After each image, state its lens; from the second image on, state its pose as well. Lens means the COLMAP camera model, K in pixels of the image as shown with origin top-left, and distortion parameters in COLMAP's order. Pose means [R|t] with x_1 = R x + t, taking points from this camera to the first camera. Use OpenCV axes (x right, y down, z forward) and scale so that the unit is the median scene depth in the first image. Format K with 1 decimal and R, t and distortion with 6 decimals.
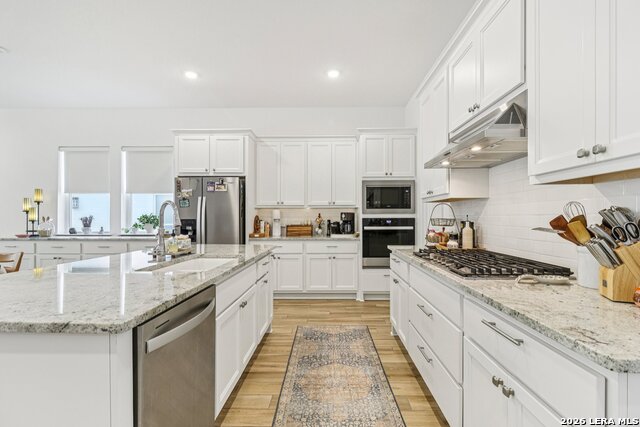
lens RADIAL K [[295.4, 0, 325.5], [0, 295.4, 217.3], [0, 0, 1]] dist [0.003209, -0.000245]
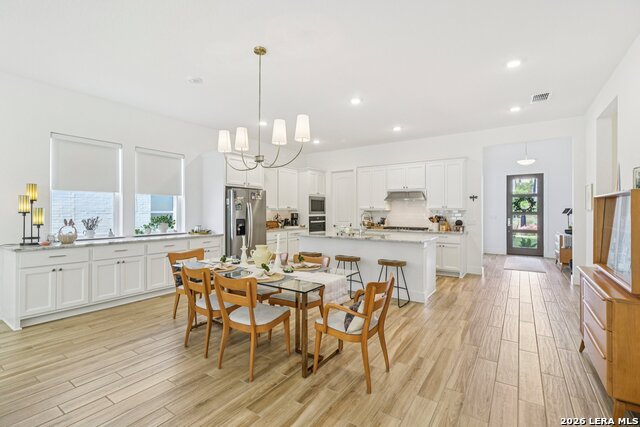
lens RADIAL K [[295.4, 0, 316.2], [0, 295.4, 212.5], [0, 0, 1]] dist [0.003209, -0.000245]
pose [[0.559235, -0.000674, 0.829009, -1.343809], [-0.001424, 0.999997, 0.001774, -0.025226], [-0.829008, -0.002173, 0.559232, -0.058068]]
